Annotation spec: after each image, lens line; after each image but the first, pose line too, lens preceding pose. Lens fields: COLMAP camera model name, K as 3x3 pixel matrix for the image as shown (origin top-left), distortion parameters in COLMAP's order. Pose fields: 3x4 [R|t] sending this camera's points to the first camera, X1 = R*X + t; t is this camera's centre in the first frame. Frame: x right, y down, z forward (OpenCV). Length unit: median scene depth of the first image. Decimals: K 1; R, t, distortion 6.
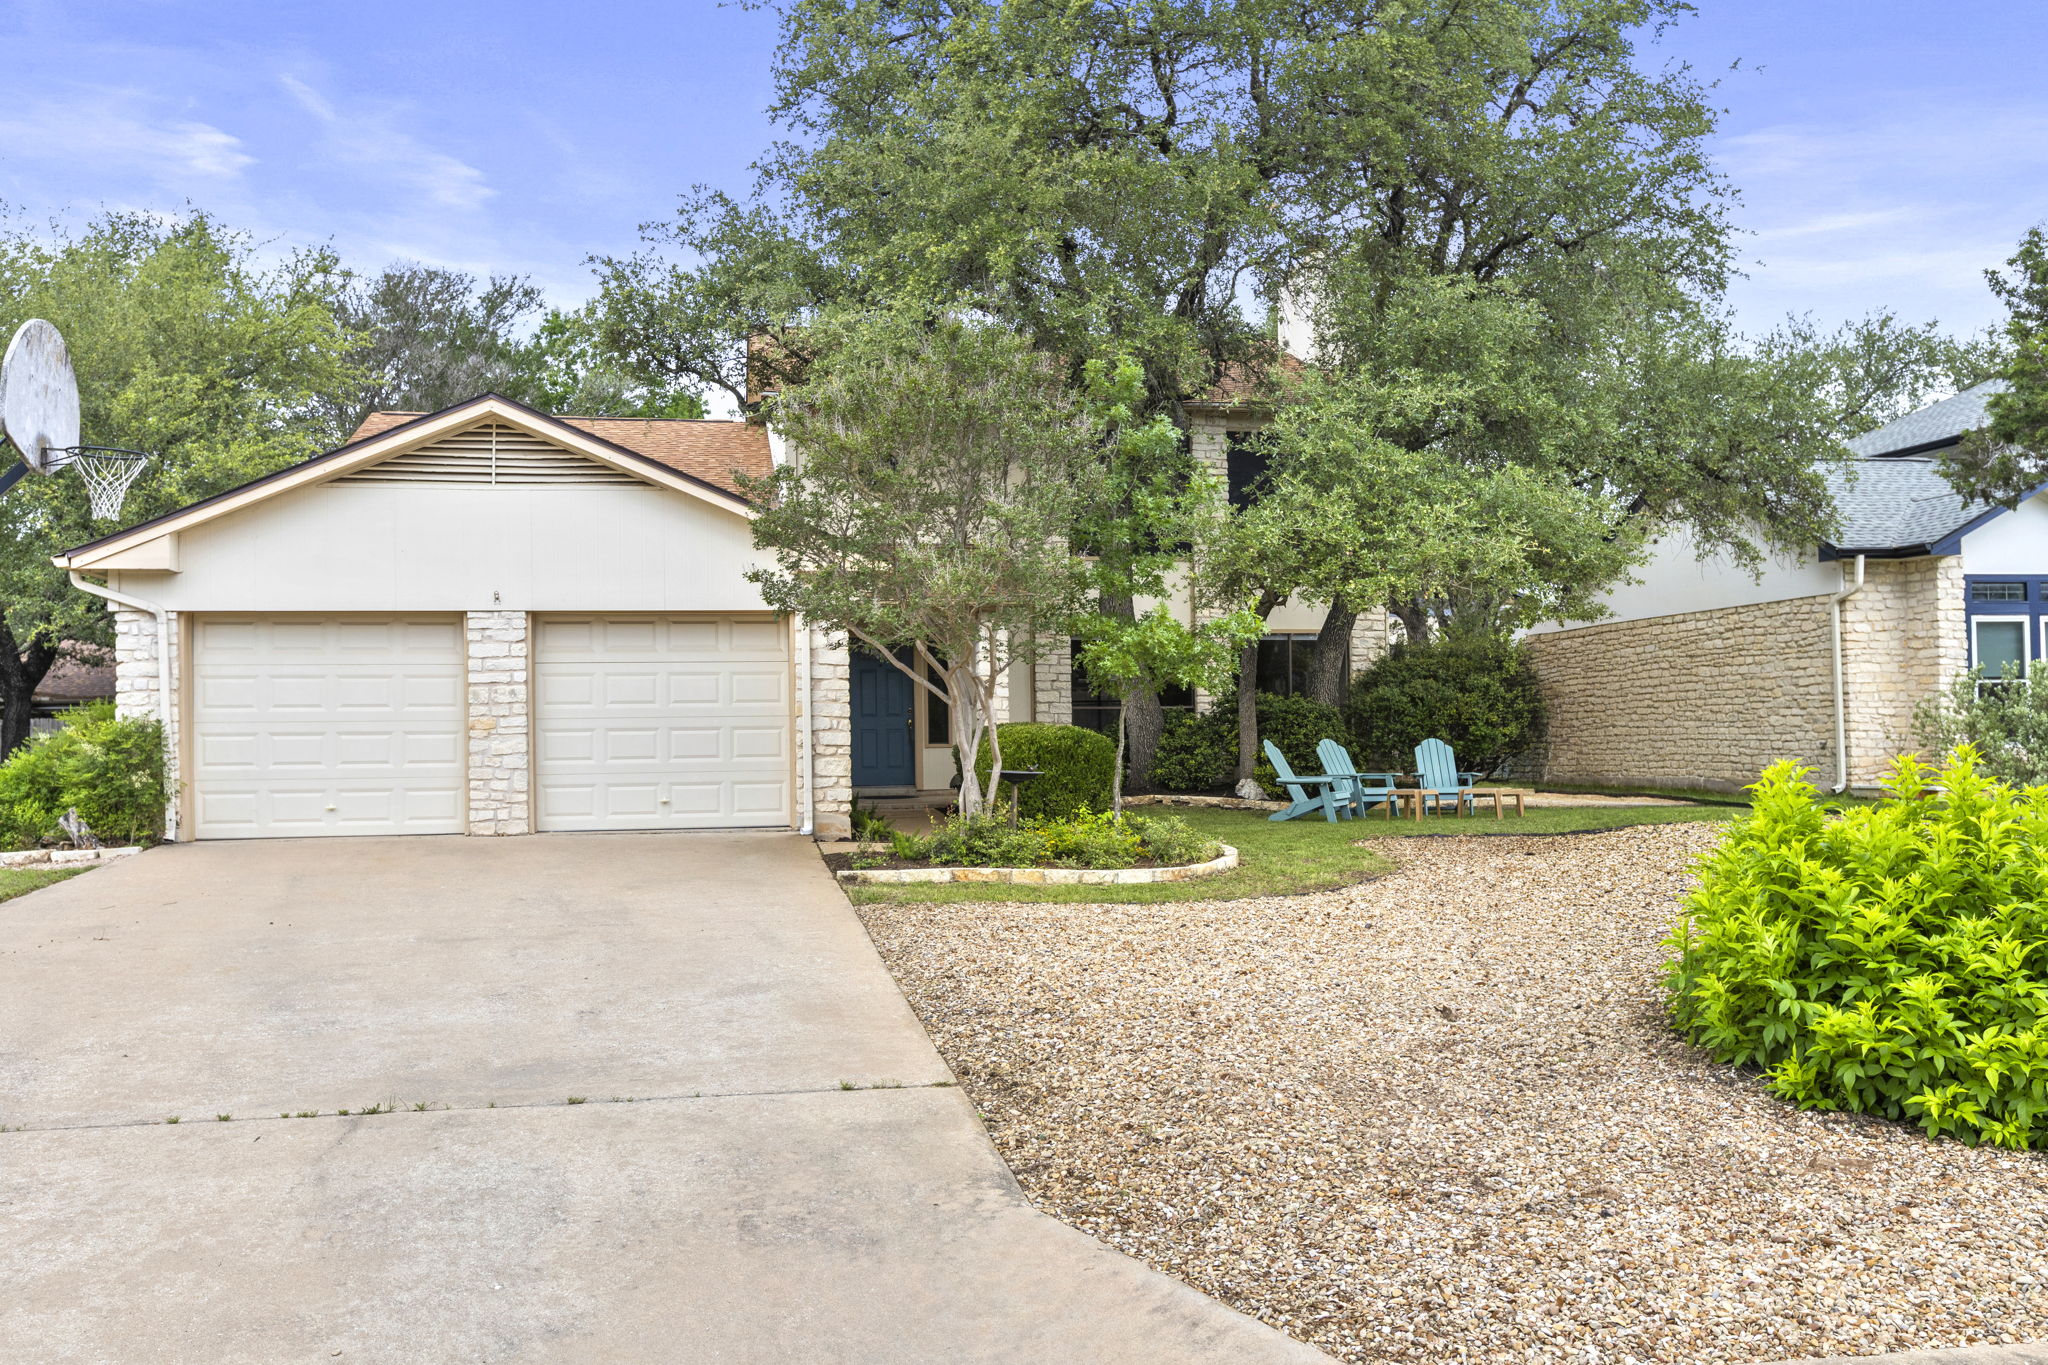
lens RADIAL K [[1625.5, 0, 1024.0], [0, 1625.5, 682.5], [0, 0, 1]] dist [0.014881, 0.013745]
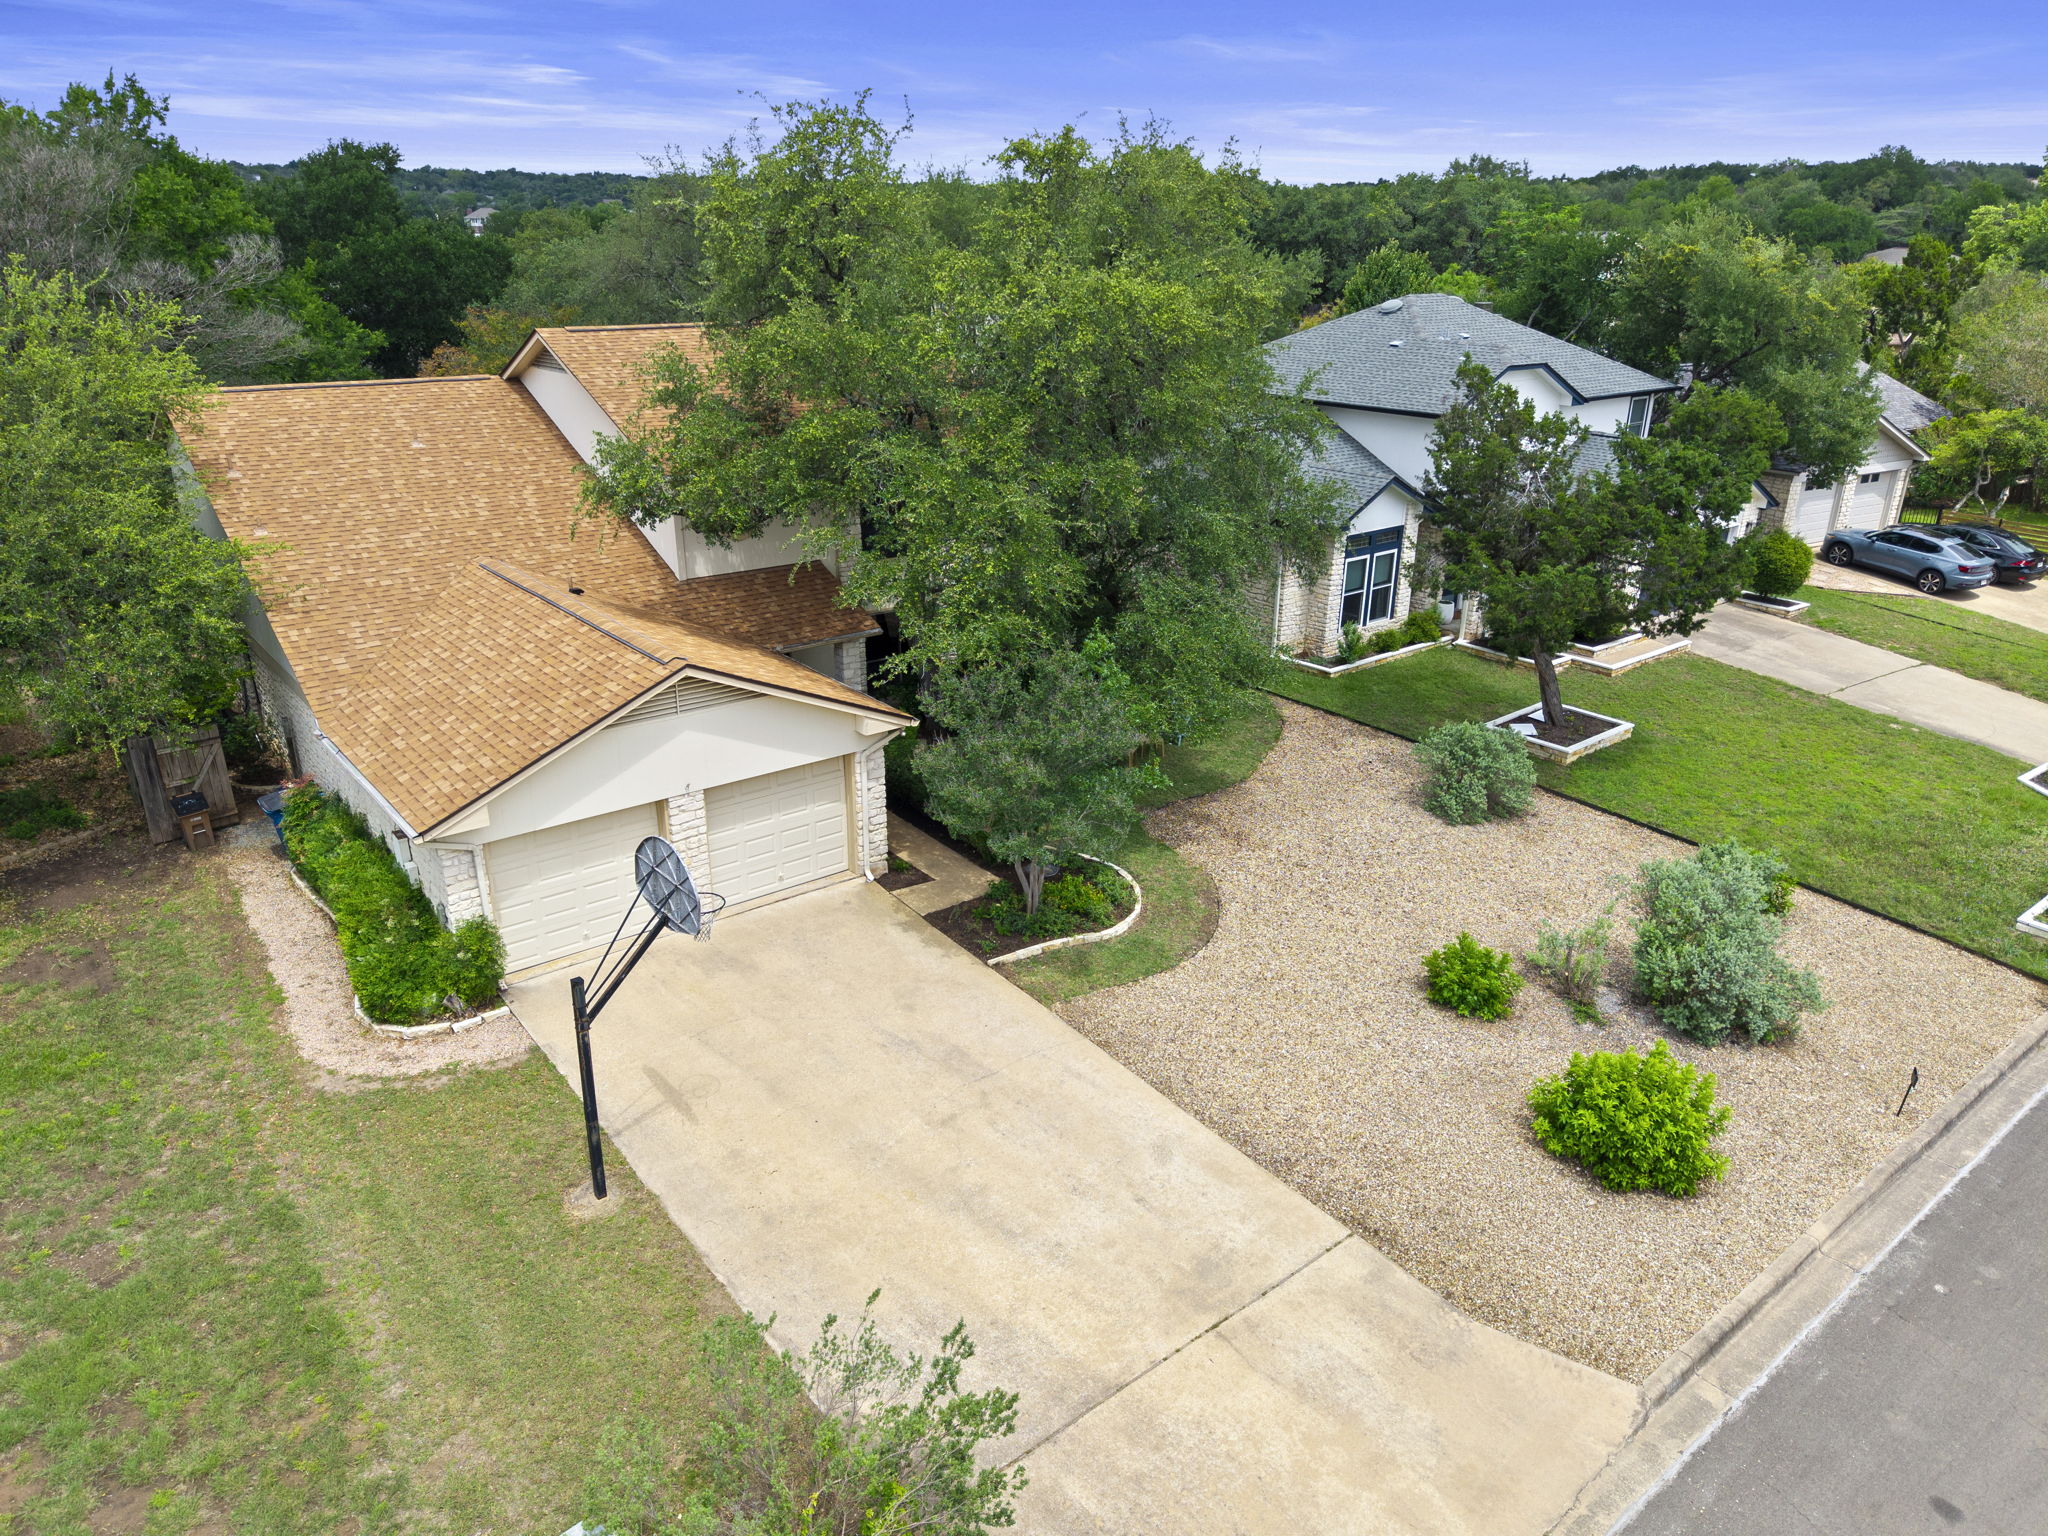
lens RADIAL K [[1313.0, 0, 1004.5], [0, 1313.0, 770.3], [0, 0, 1]] dist [0.085959, -0.069333]
pose [[0.887672, -0.150566, 0.435165, -0.591881], [-0.035071, 0.920181, 0.389920, -0.547352], [-0.459139, -0.361383, 0.811538, -0.105152]]
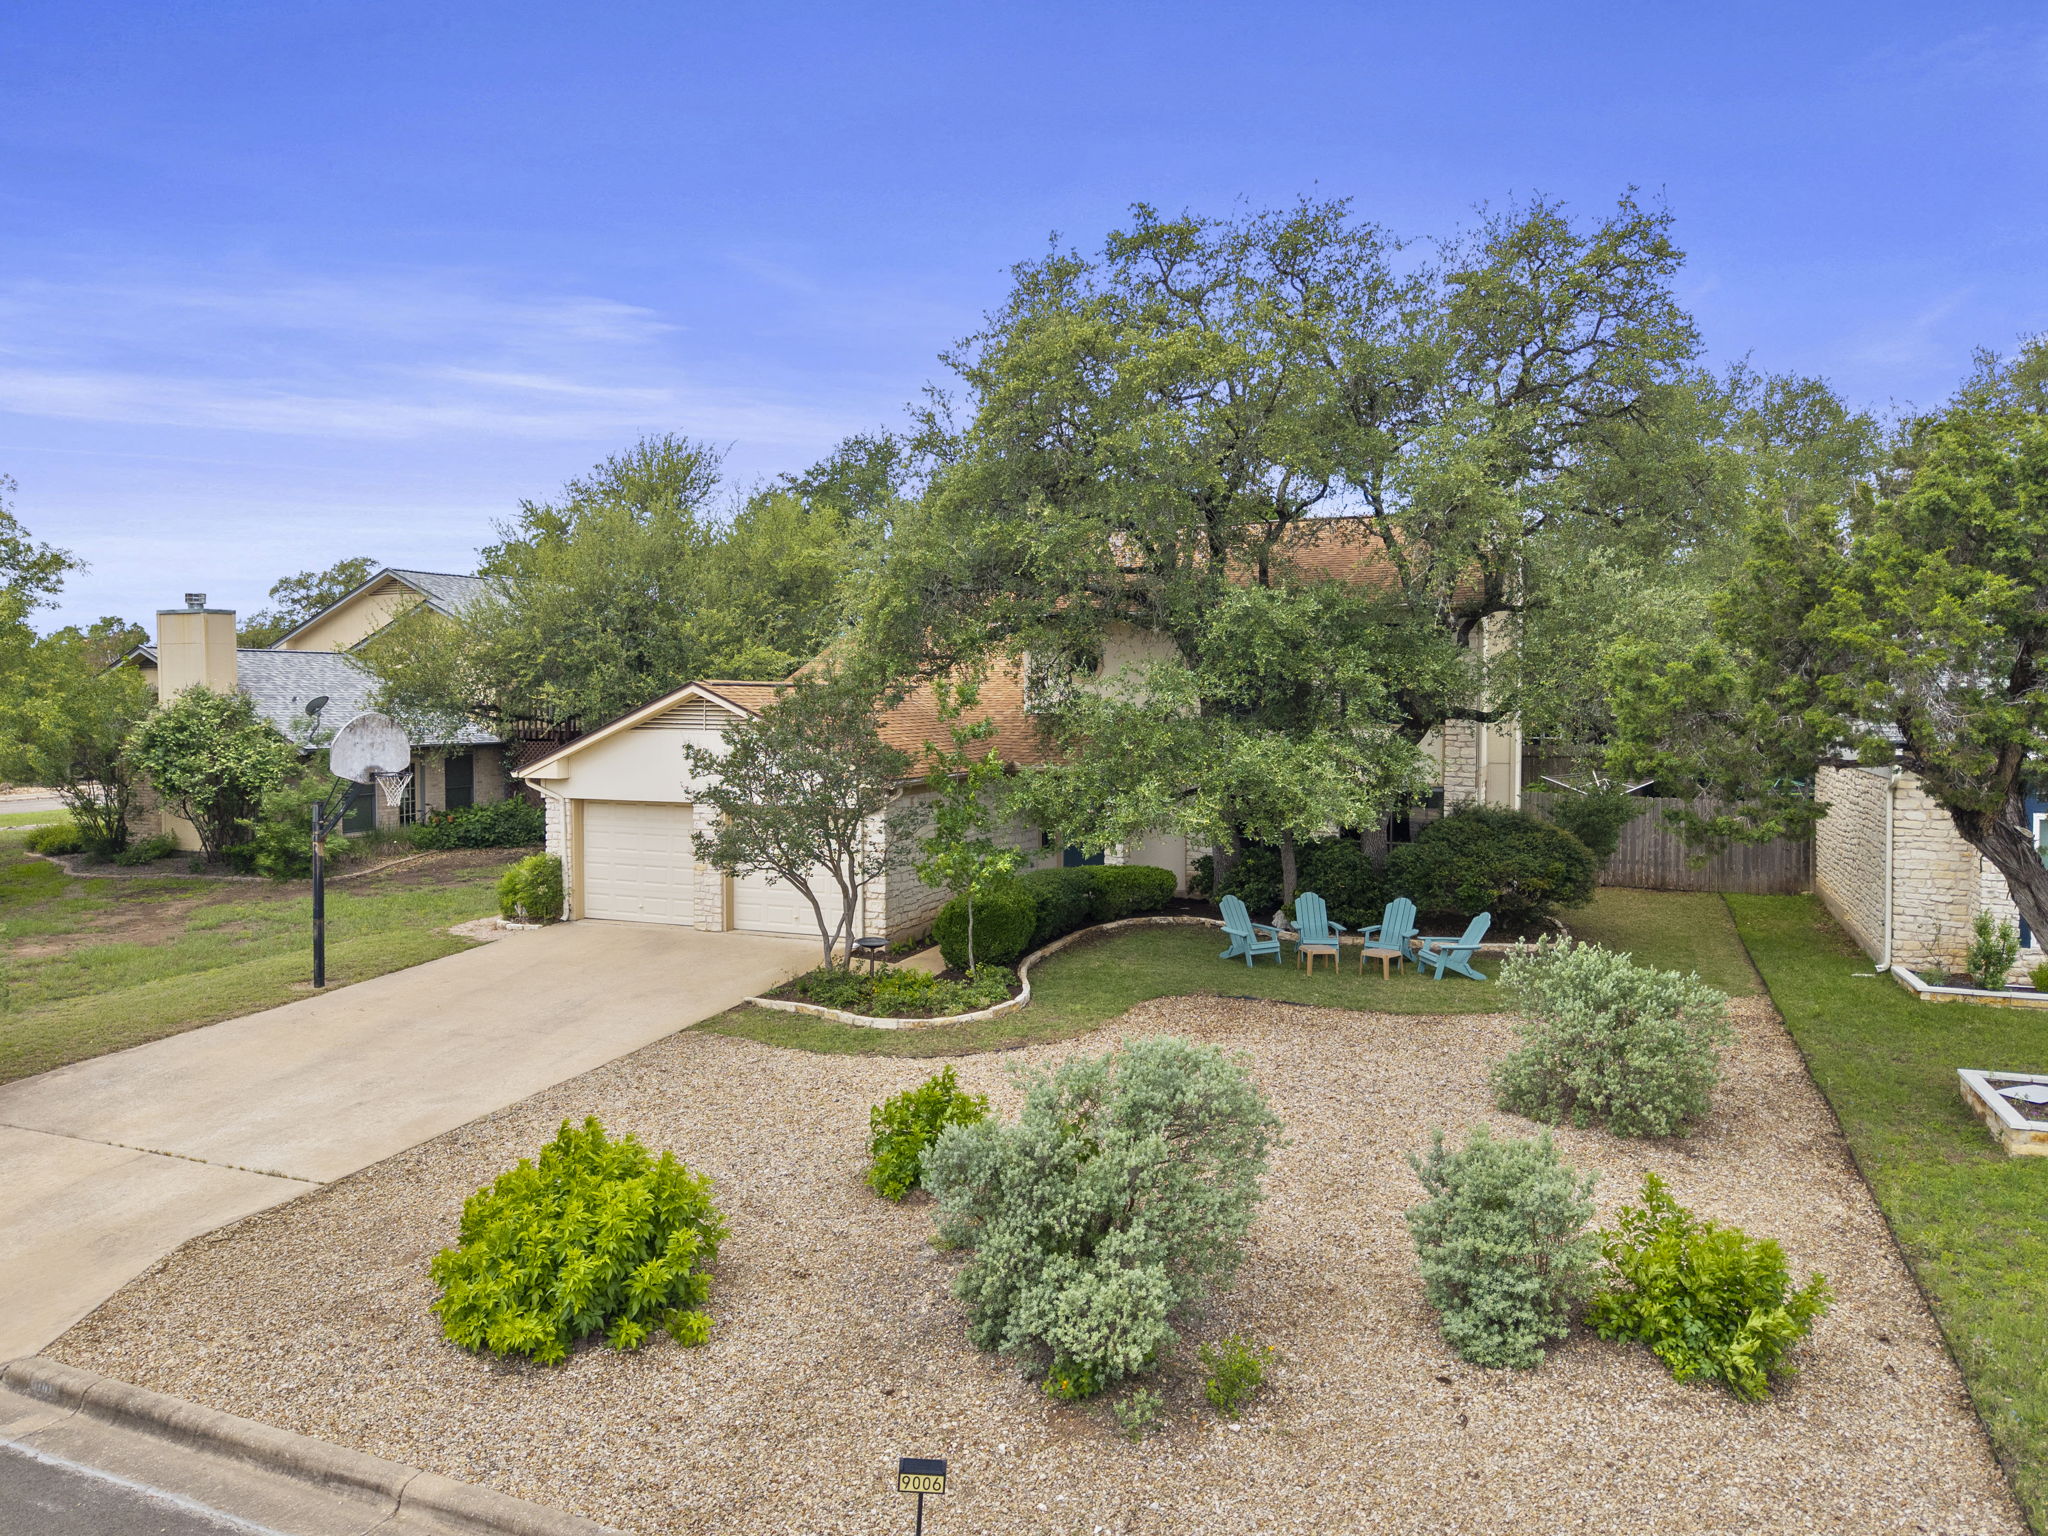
lens RADIAL K [[1313.0, 0, 1004.5], [0, 1313.0, 770.3], [0, 0, 1]] dist [0.085959, -0.069333]
pose [[0.851465, 0.042505, -0.522686, 0.693475], [0.000494, 0.996644, 0.081853, -0.196688], [0.524411, -0.069953, 0.848587, -0.032317]]
